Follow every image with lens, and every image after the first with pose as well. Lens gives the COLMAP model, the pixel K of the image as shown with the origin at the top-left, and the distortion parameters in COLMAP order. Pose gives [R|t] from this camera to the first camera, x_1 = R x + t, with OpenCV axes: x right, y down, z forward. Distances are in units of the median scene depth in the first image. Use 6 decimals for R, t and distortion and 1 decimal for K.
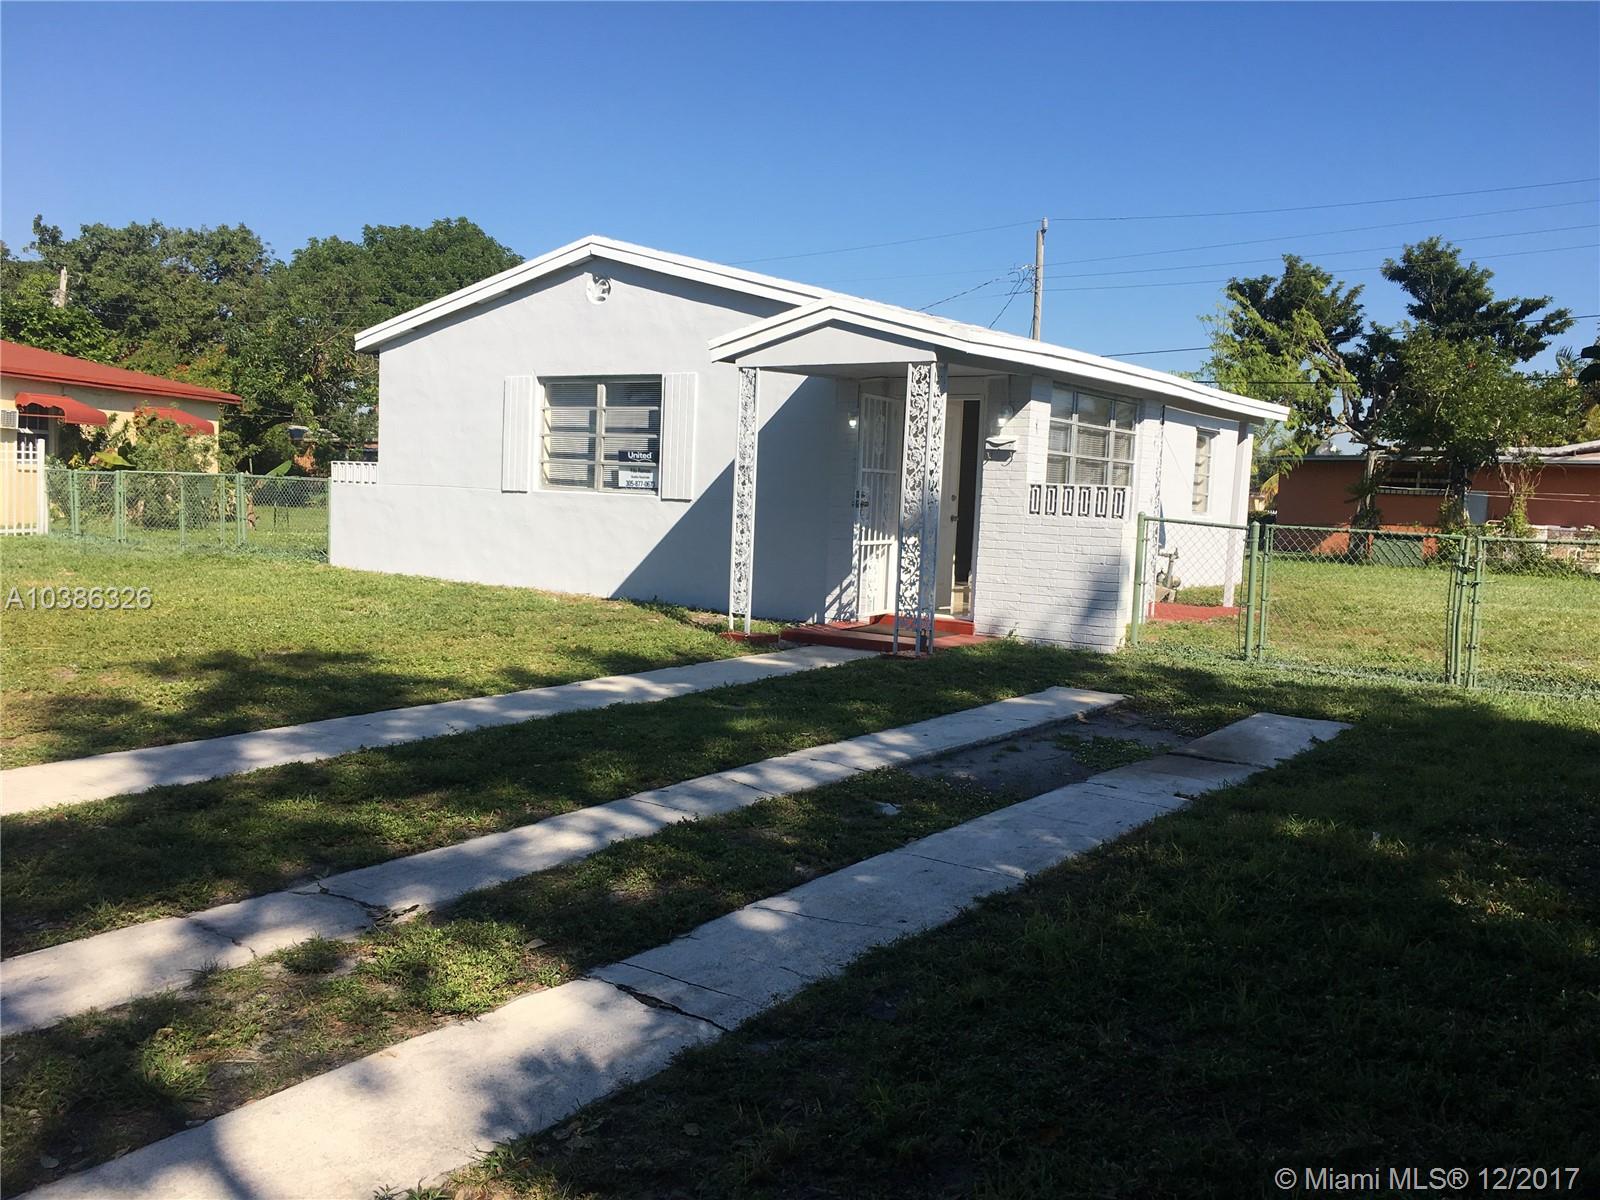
lens RADIAL K [[1366.0, 0, 795.1], [0, 1366.0, 609.8], [0, 0, 1]] dist [0.071142, -0.075849]
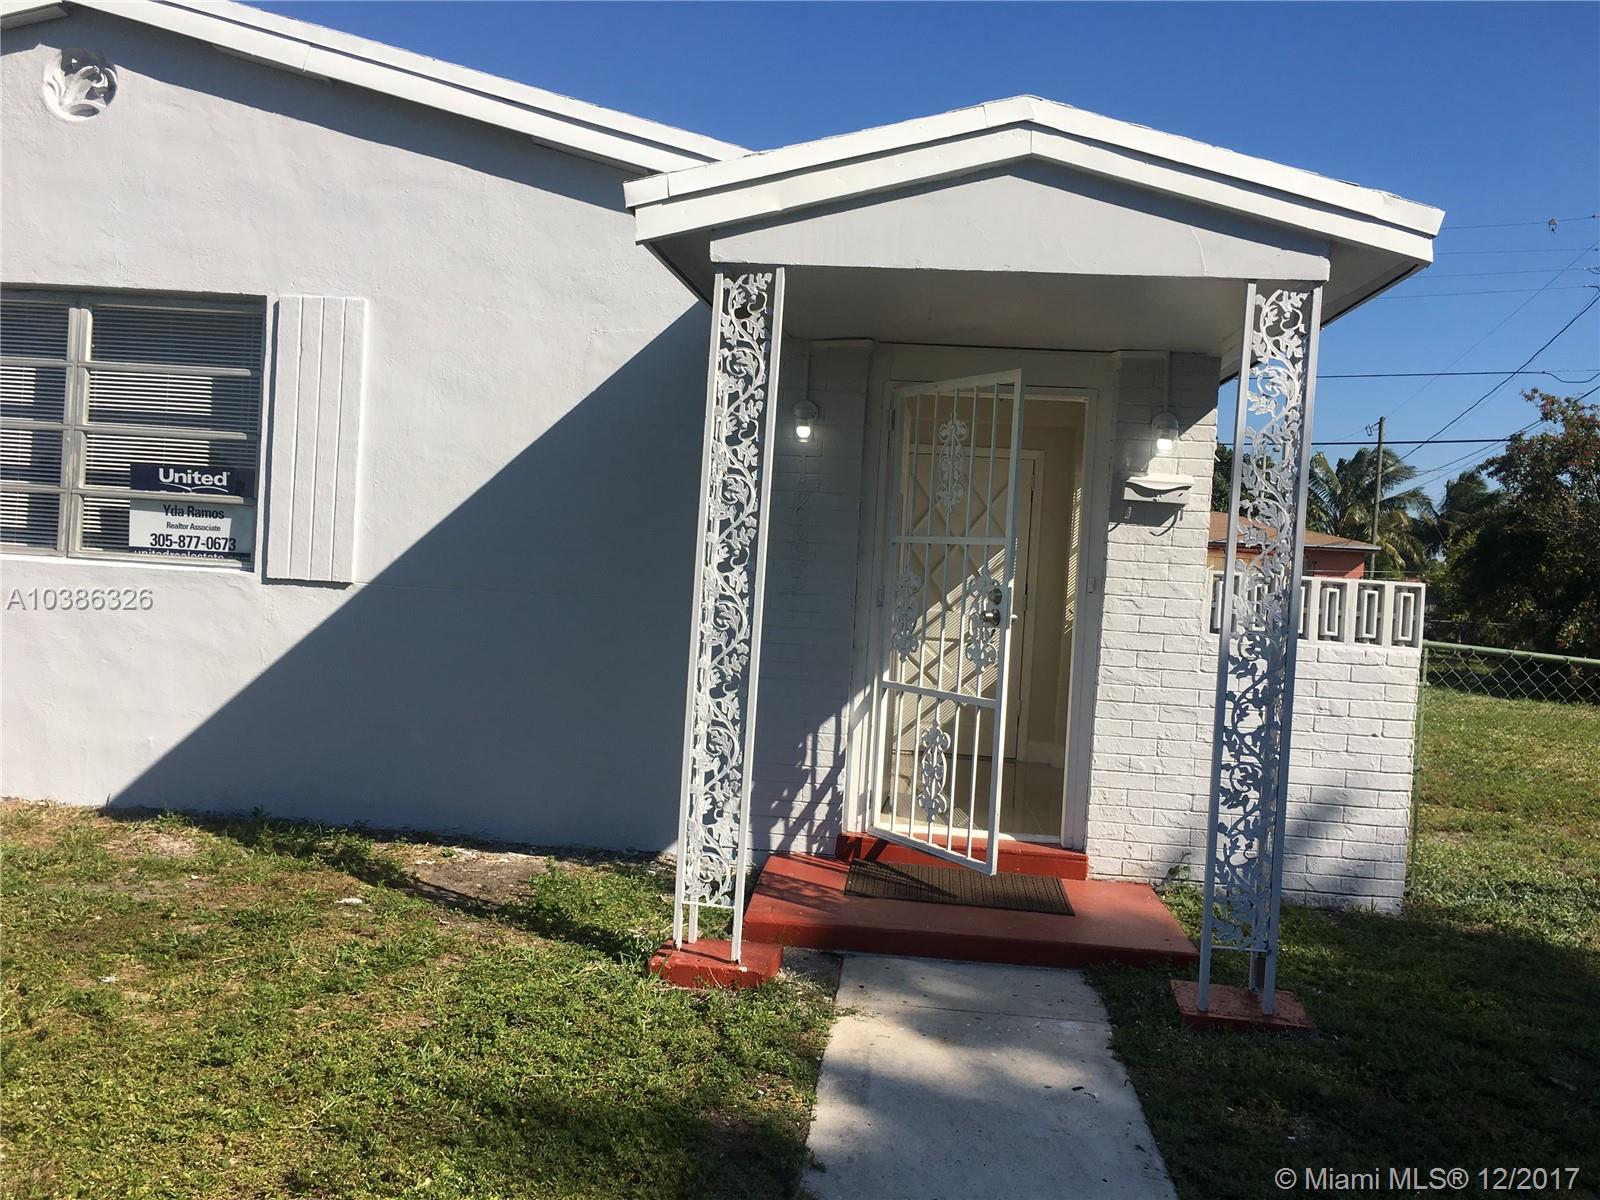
lens RADIAL K [[1366.0, 0, 803.2], [0, 1366.0, 599.2], [0, 0, 1]] dist [0.071142, -0.075849]
pose [[0.862761, 0.001978, 0.505608, -0.168494], [0.018011, 0.999237, -0.034643, -0.054995], [-0.505291, 0.038995, 0.862068, 0.522576]]
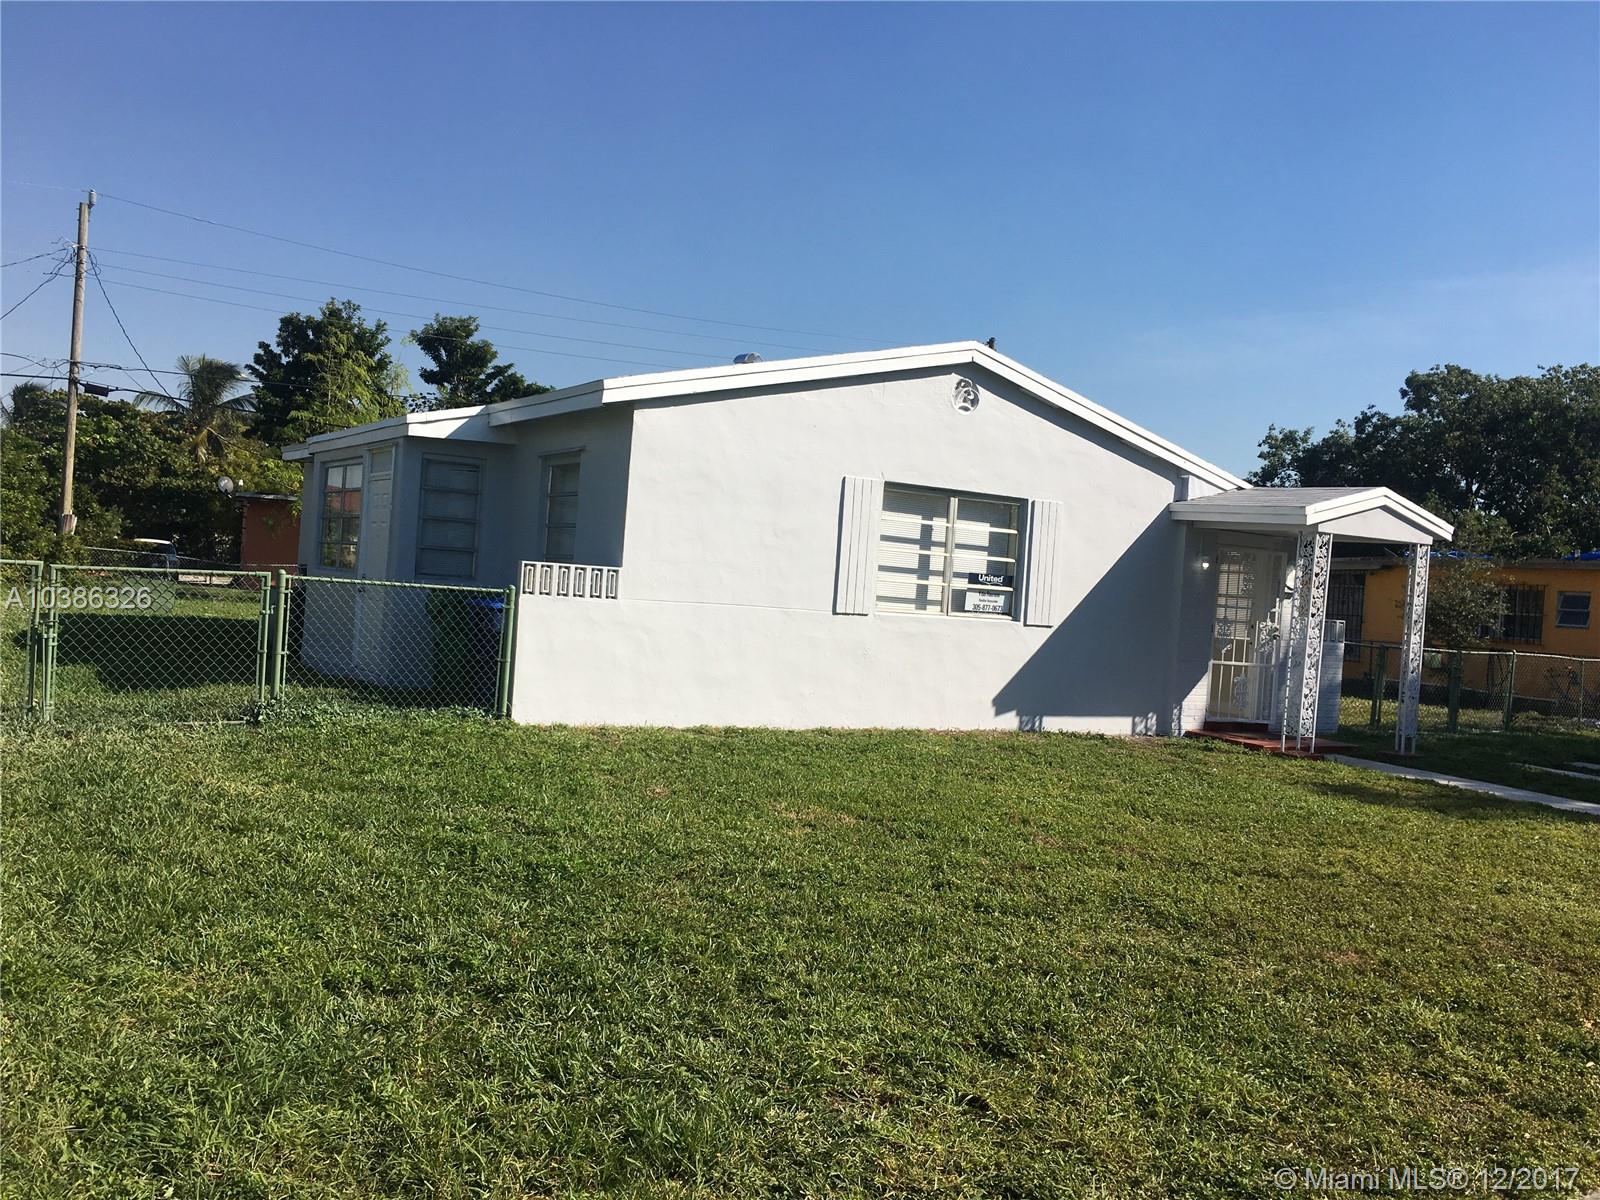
lens RADIAL K [[1366.0, 0, 797.9], [0, 1366.0, 591.6], [0, 0, 1]] dist [0.071142, -0.075849]
pose [[0.370825, -0.018379, 0.928521, -1.049023], [0.022091, 0.999696, 0.010966, -0.116722], [-0.928440, 0.016445, 0.371118, 0.770983]]
